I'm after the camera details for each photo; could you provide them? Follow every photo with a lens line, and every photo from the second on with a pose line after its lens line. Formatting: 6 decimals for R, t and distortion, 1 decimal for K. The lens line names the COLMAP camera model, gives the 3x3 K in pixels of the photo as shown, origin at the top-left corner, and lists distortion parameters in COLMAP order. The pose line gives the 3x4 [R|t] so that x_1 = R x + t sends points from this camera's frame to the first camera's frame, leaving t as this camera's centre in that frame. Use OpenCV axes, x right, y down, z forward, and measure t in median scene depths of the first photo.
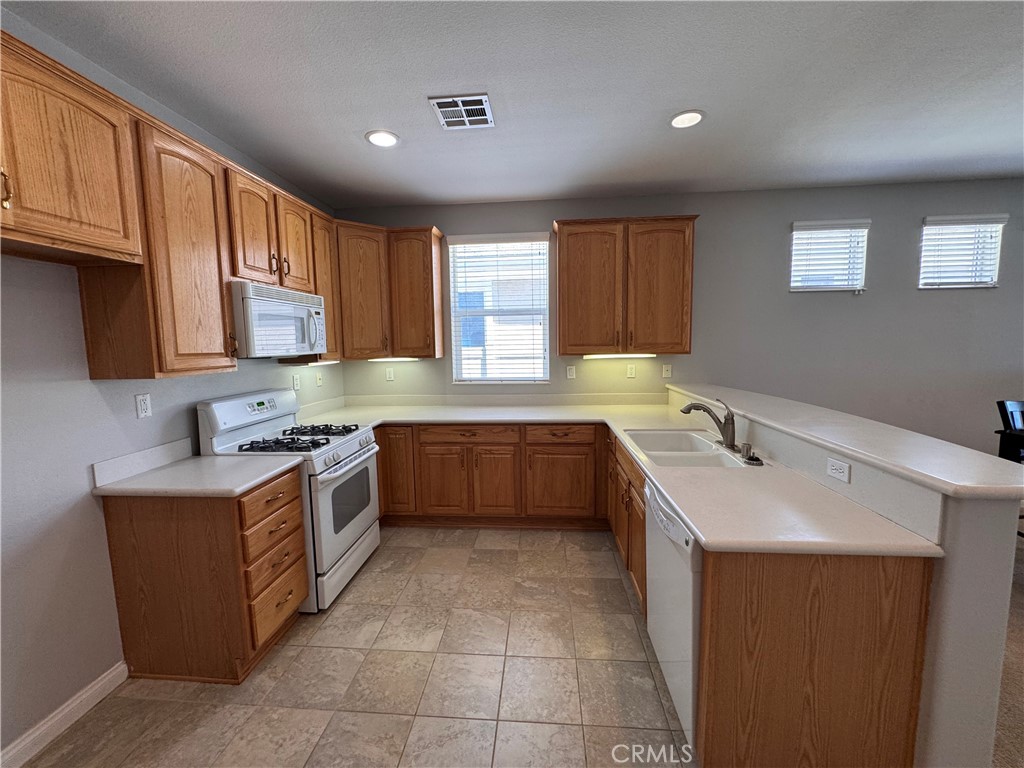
lens RADIAL K [[408.3, 0, 510.4], [0, 408.3, 381.9], [0, 0, 1]] dist [-0.006158, 0.001092]
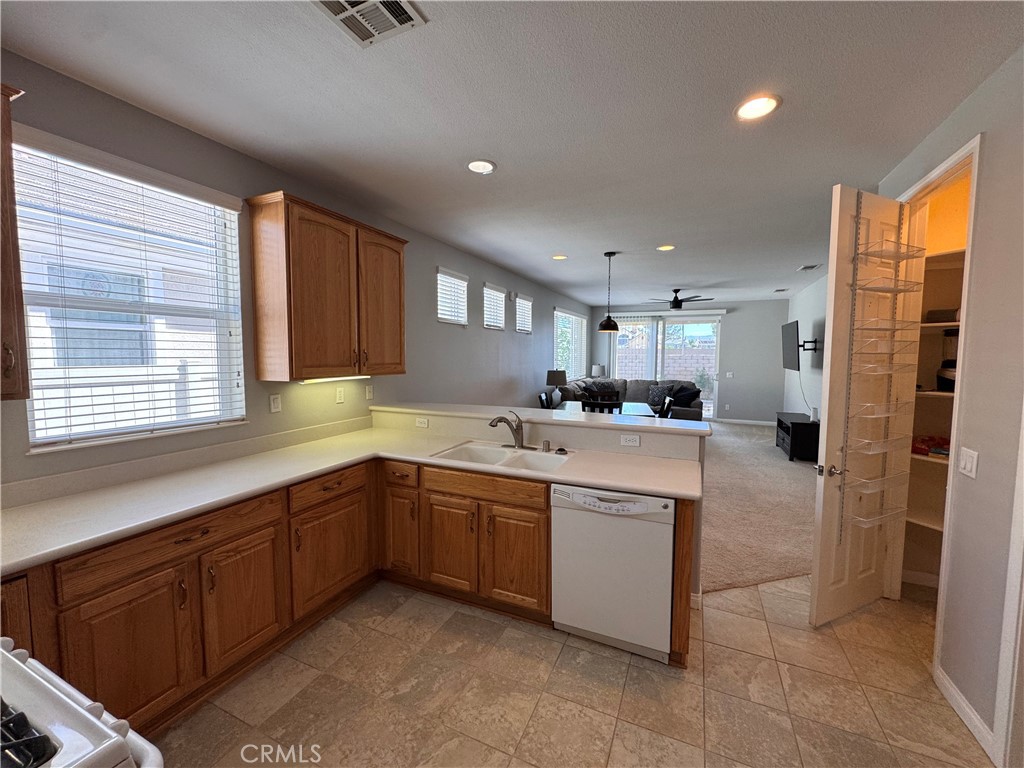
lens RADIAL K [[408.3, 0, 511.9], [0, 408.3, 382.2], [0, 0, 1]] dist [-0.006158, 0.001092]
pose [[0.336782, -0.046040, 0.940456, -0.451454], [0.081711, 0.996465, 0.019520, -0.047453], [-0.938030, 0.070272, 0.339354, 0.418998]]
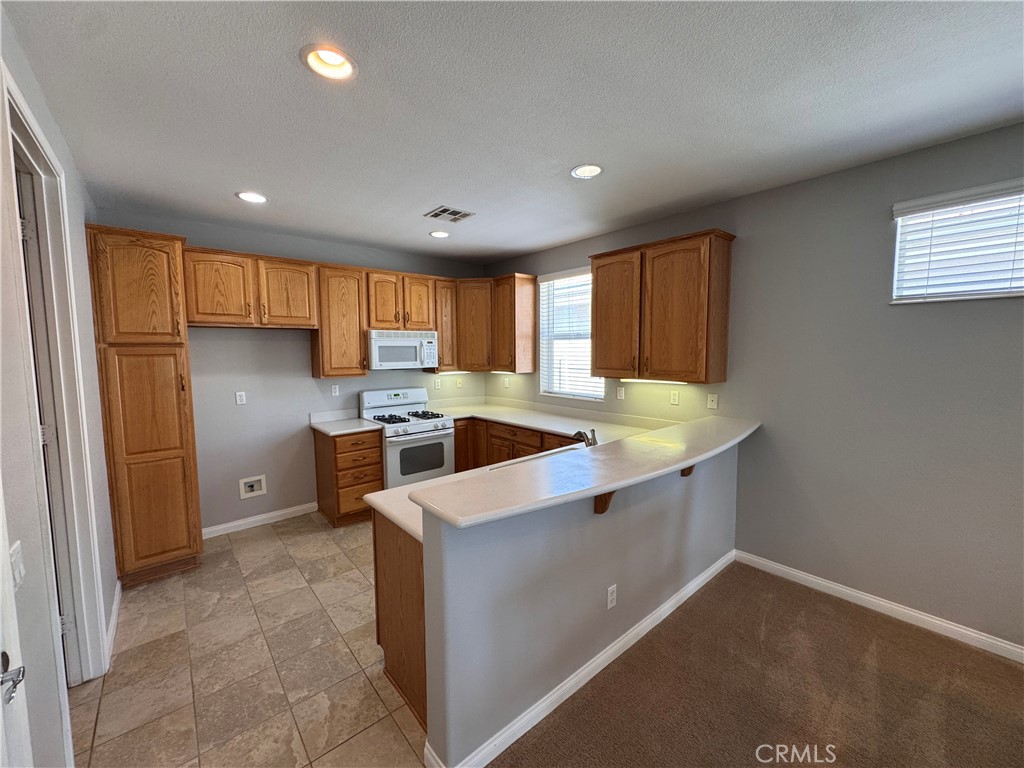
lens RADIAL K [[408.3, 0, 511.0], [0, 408.3, 382.3], [0, 0, 1]] dist [-0.006158, 0.001092]
pose [[0.709564, 0.068588, -0.701295, 0.789924], [-0.073533, 0.997025, 0.023111, -0.063978], [0.700794, 0.035170, 0.712497, 0.069714]]
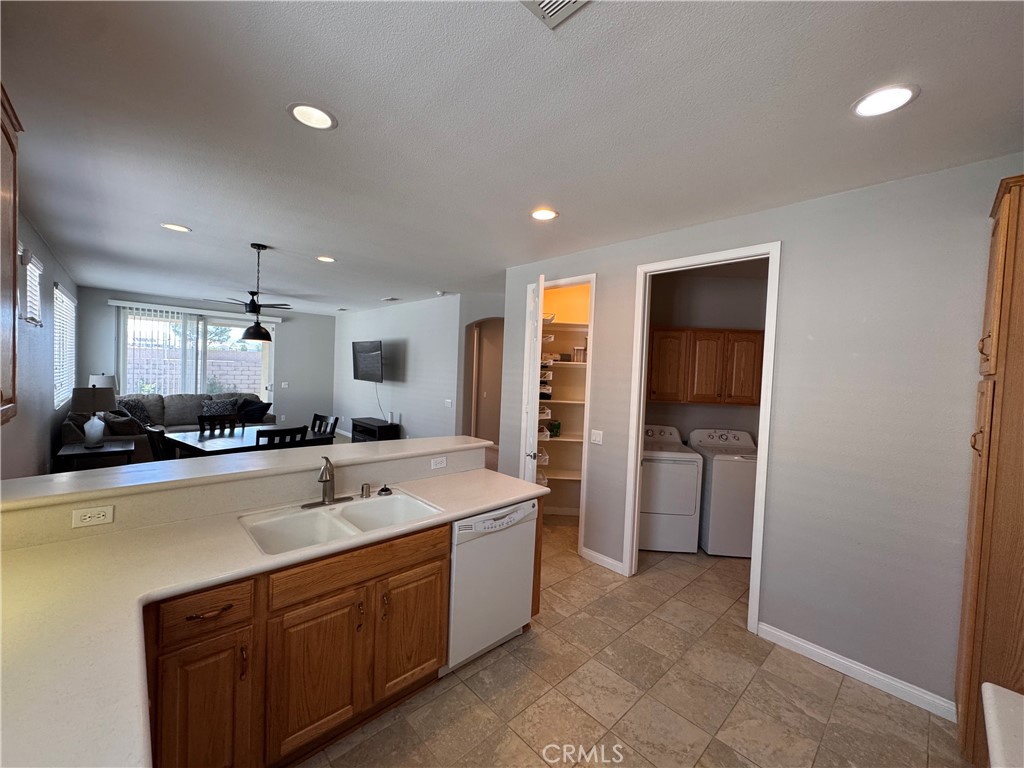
lens RADIAL K [[408.3, 0, 512.2], [0, 408.3, 382.9], [0, 0, 1]] dist [-0.006158, 0.001092]
pose [[-0.742177, -0.033443, 0.669369, -0.289358], [0.040010, 0.994762, 0.094063, -0.136223], [-0.669008, 0.096593, -0.736952, 0.991320]]
